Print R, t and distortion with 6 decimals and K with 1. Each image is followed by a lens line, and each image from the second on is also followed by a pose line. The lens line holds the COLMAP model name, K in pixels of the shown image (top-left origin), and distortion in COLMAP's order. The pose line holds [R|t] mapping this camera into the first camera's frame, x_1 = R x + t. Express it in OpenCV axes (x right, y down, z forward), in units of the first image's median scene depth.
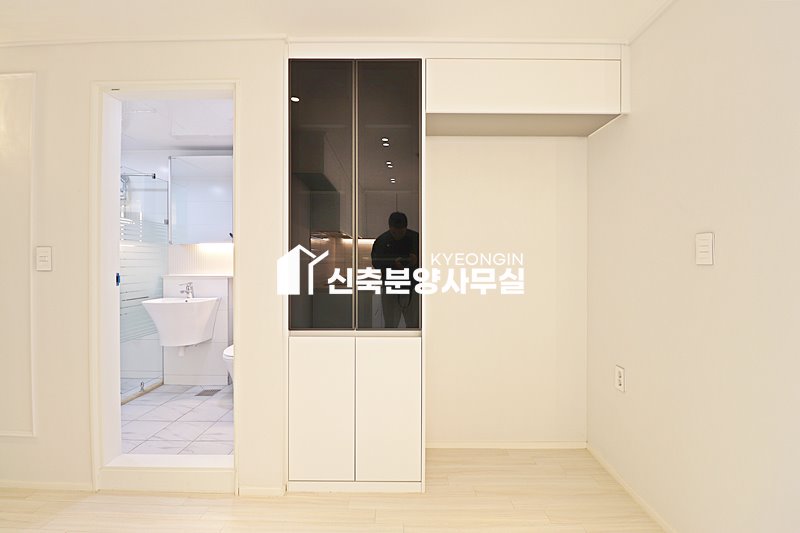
lens RADIAL K [[374.3, 0, 398.7], [0, 374.3, 260.7], [0, 0, 1]] dist [-0.000852, -0.011284]
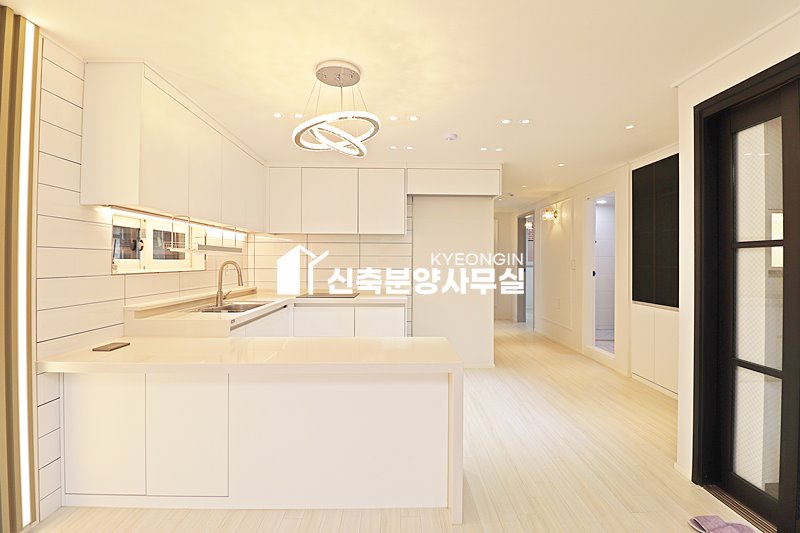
lens RADIAL K [[371.2, 0, 403.4], [0, 371.2, 259.1], [0, 0, 1]] dist [-0.002214, -0.013226]
pose [[0.024731, -0.006748, -0.999671, 1.054299], [-0.002911, 0.999972, -0.006822, -0.016577], [0.999690, 0.003079, 0.024711, -0.199182]]
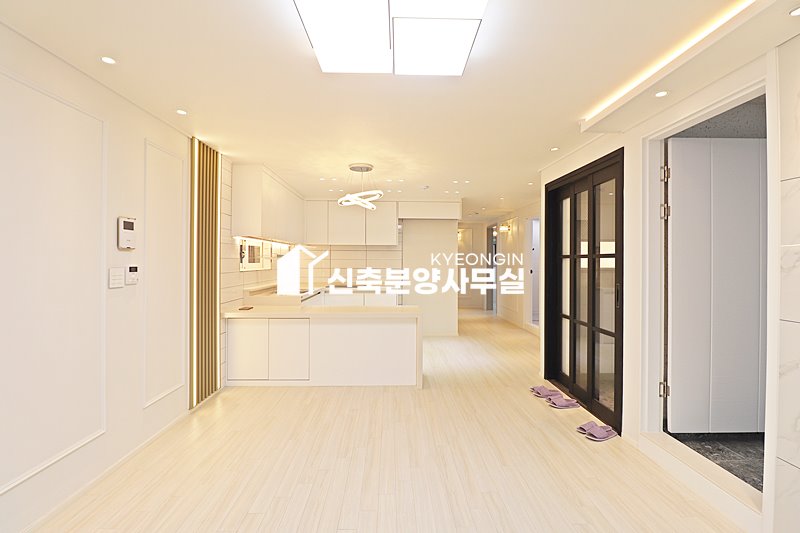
lens RADIAL K [[371.2, 0, 403.4], [0, 371.2, 259.1], [0, 0, 1]] dist [-0.002214, -0.013226]
pose [[0.038406, -0.004268, -0.999253, 1.681793], [-0.002540, 0.999987, -0.004369, -0.031479], [0.999259, 0.002706, 0.038395, -0.202387]]
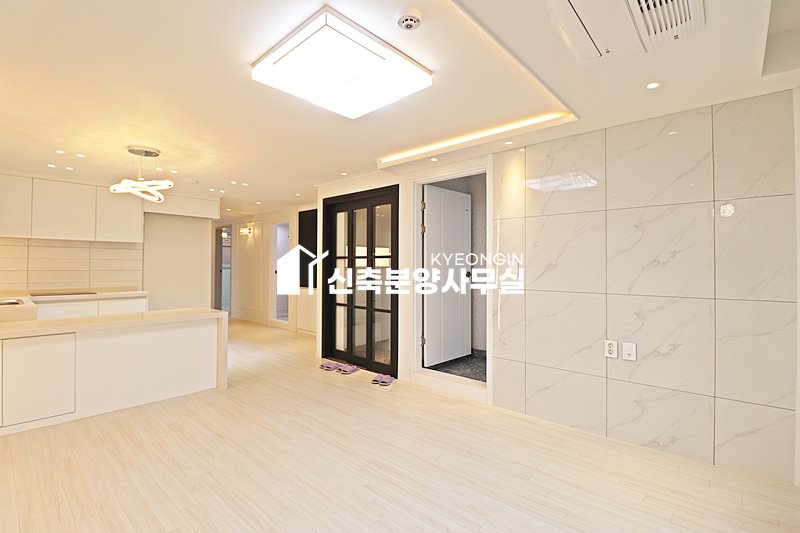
lens RADIAL K [[367.0, 0, 398.5], [0, 367.0, 259.6], [0, 0, 1]] dist [-0.000941, -0.011622]
pose [[0.750355, -0.008069, -0.660986, 1.682085], [-0.002571, 0.999882, -0.015124, -0.015782], [0.661030, 0.013047, 0.750246, -0.618084]]
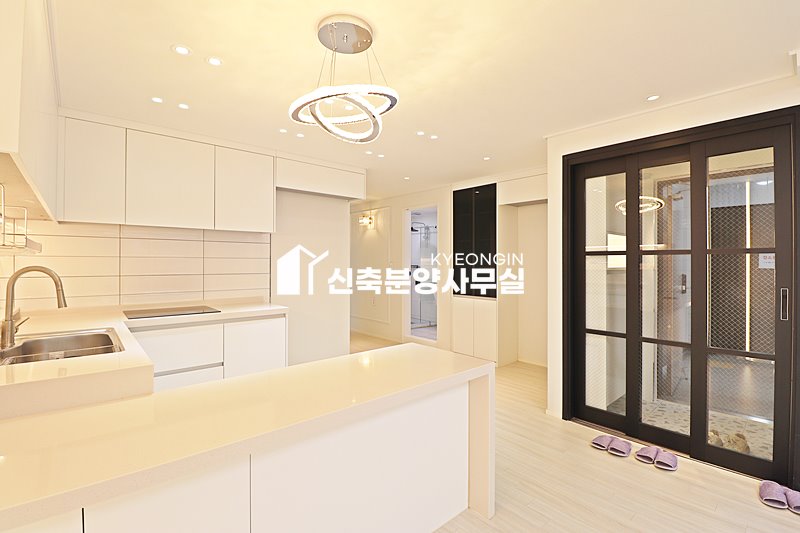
lens RADIAL K [[367.0, 0, 398.5], [0, 367.0, 259.6], [0, 0, 1]] dist [-0.000941, -0.011622]
pose [[0.662980, -0.007120, -0.748603, 0.831554], [0.000313, 0.999957, -0.009233, -0.021880], [0.748637, 0.005887, 0.662954, -0.599688]]
